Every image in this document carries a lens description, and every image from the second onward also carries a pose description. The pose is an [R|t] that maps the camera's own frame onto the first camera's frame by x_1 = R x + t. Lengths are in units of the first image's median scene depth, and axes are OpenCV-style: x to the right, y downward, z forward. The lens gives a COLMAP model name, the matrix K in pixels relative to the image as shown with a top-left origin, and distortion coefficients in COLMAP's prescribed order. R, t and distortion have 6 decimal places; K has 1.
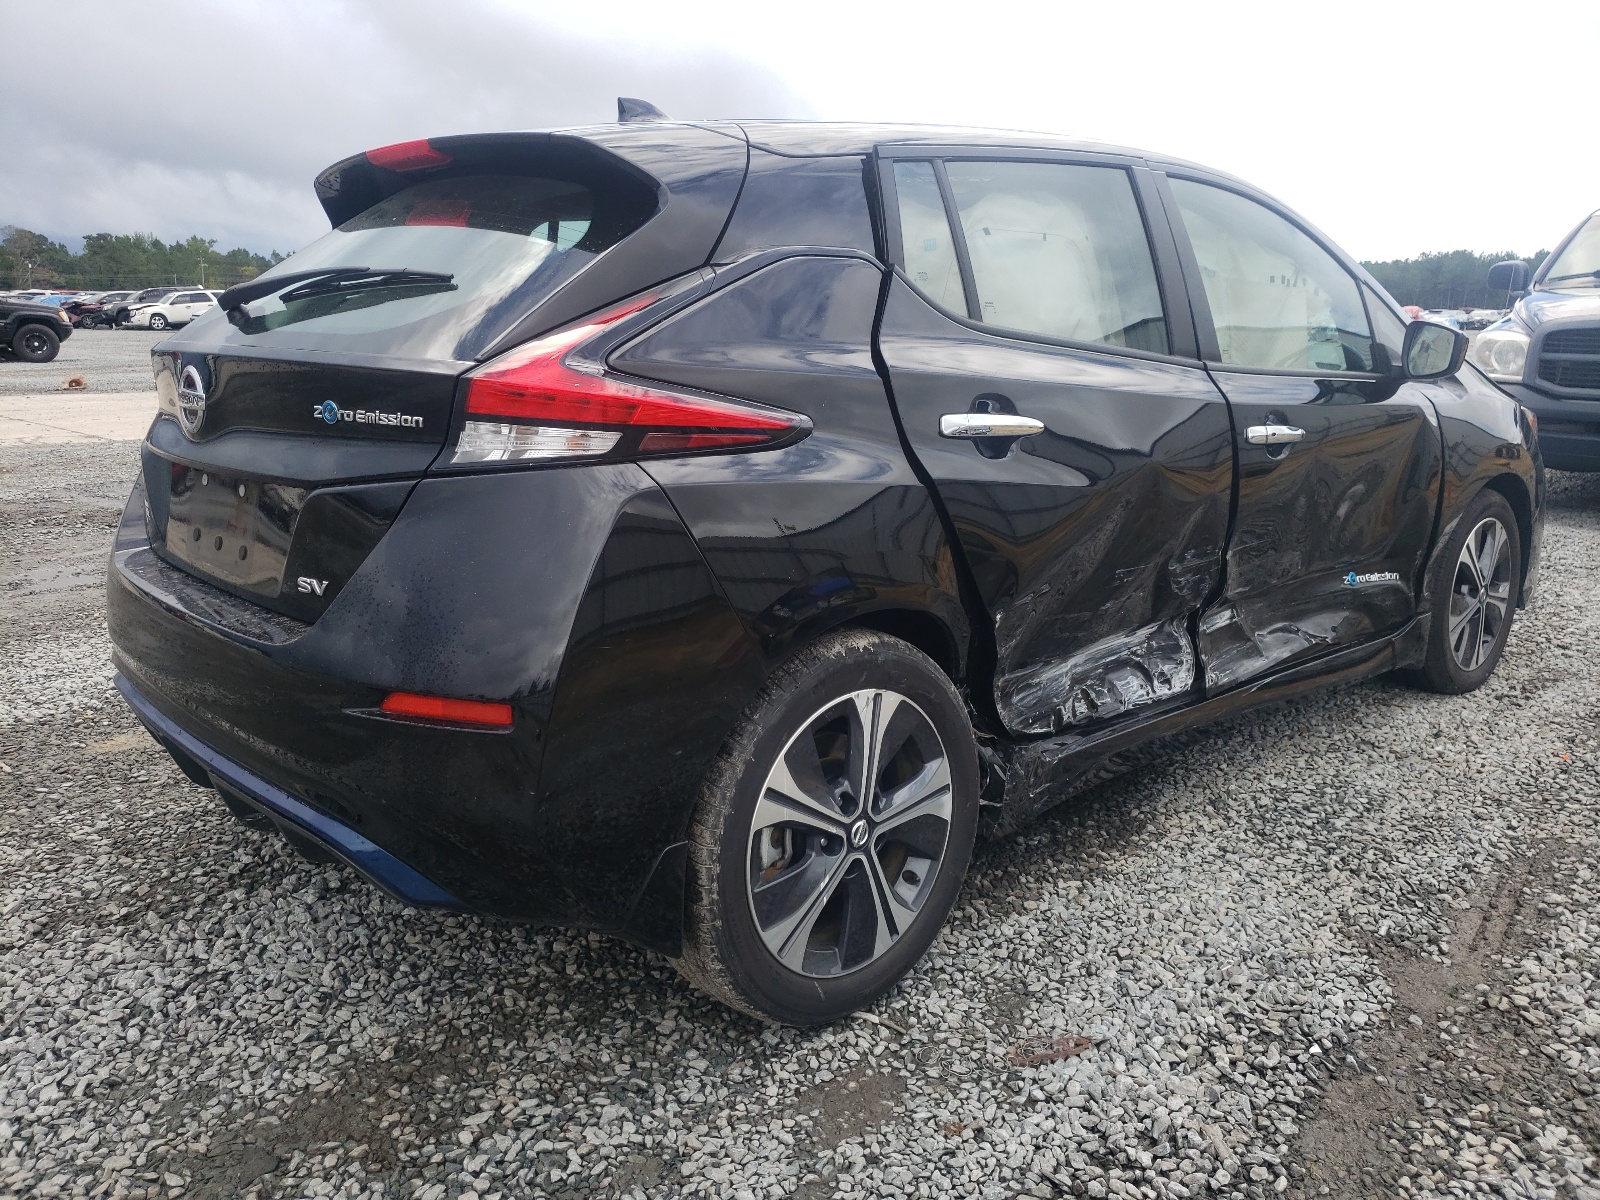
lens RADIAL K [[1200.9, 0, 800.0], [0, 1200.9, 600.0], [0, 0, 1]] dist [0.016916, 0.011020]
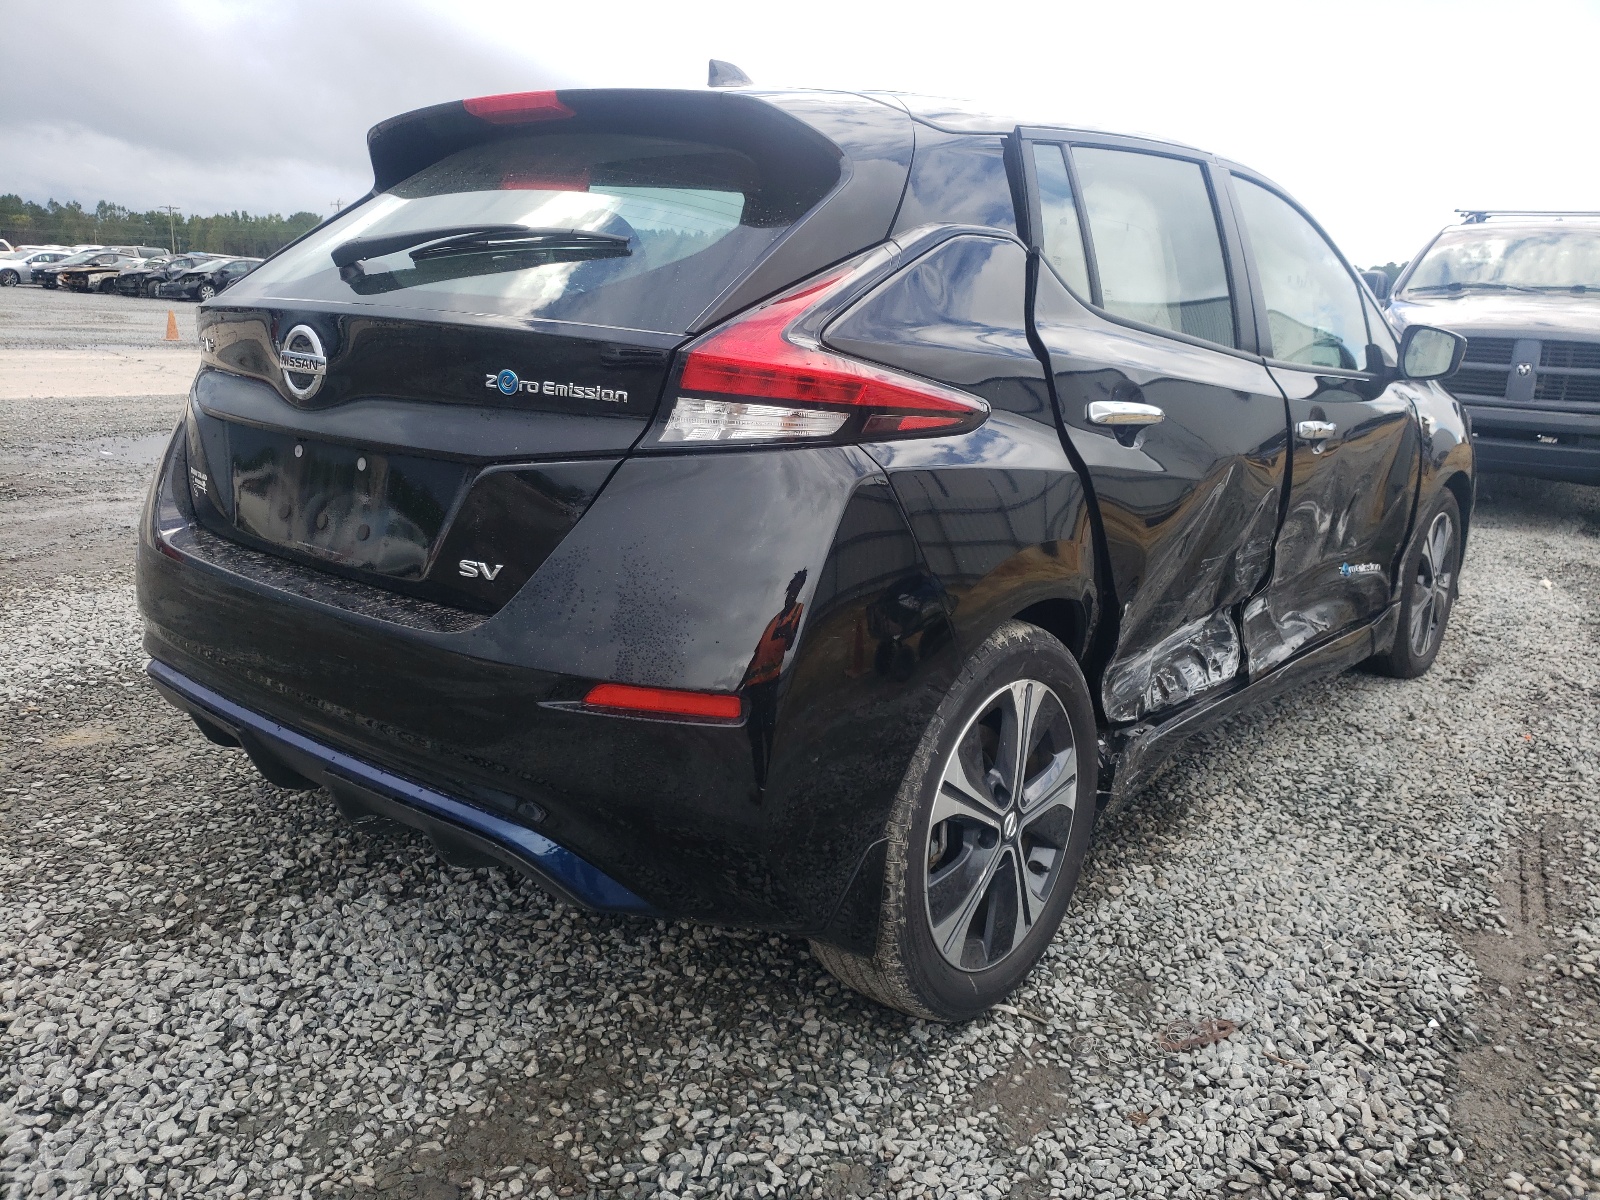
lens RADIAL K [[1200.7, 0, 800.0], [0, 1200.7, 600.0], [0, 0, 1]] dist [0.003327, 0.034054]
pose [[0.990563, 0.005653, 0.136945, -0.254507], [-0.007658, 0.999871, 0.014120, -0.003360], [-0.136847, -0.015035, 0.990478, 0.047471]]
